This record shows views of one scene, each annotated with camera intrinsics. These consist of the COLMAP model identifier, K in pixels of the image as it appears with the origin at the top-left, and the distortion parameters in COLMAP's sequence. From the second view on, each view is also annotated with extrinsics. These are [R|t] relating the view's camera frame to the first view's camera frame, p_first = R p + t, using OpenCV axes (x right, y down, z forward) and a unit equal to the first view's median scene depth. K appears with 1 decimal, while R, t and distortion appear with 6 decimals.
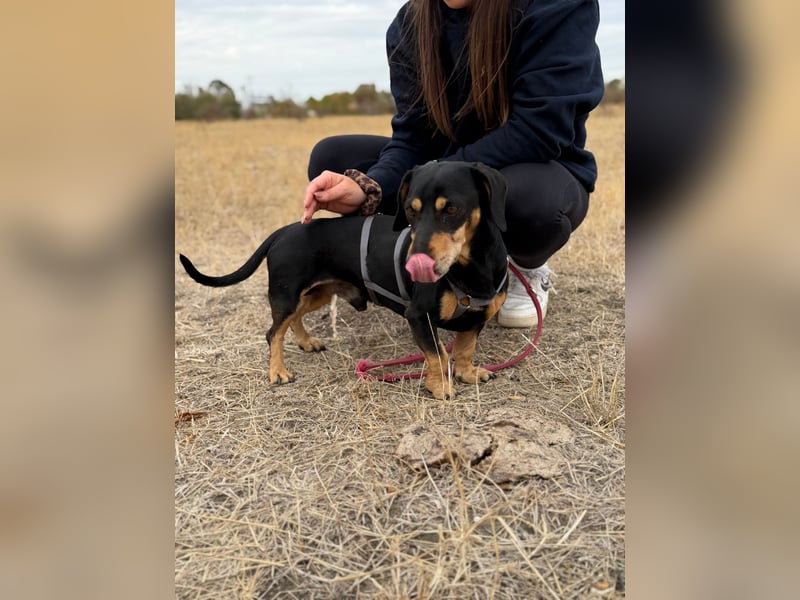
lens RADIAL K [[626.4, 0, 397.7], [0, 626.4, 292.3], [0, 0, 1]] dist [0.095535, -0.080195]
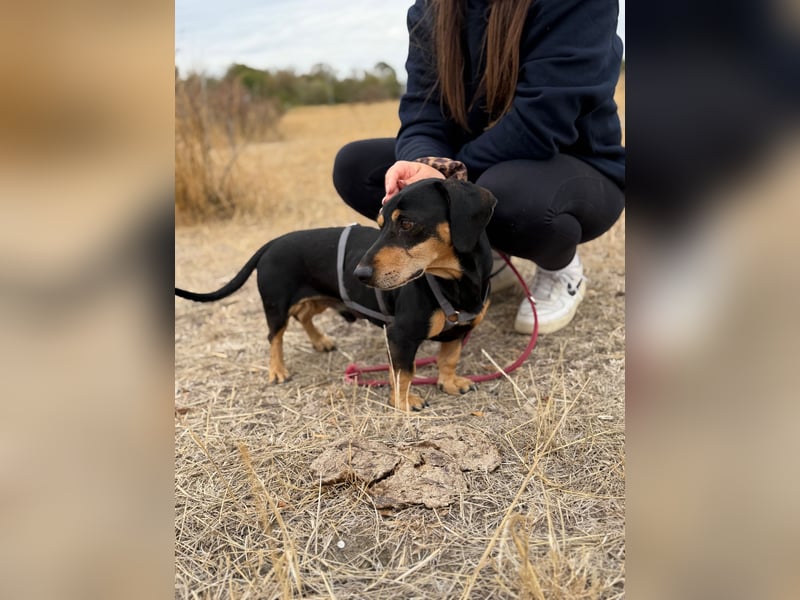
lens RADIAL K [[626.4, 0, 397.0], [0, 626.4, 299.9], [0, 0, 1]] dist [0.095535, -0.080195]
pose [[0.964976, 0.022090, -0.261407, 0.330899], [-0.008940, 0.998639, 0.051385, -0.059460], [0.262186, -0.047249, 0.963860, 0.045218]]
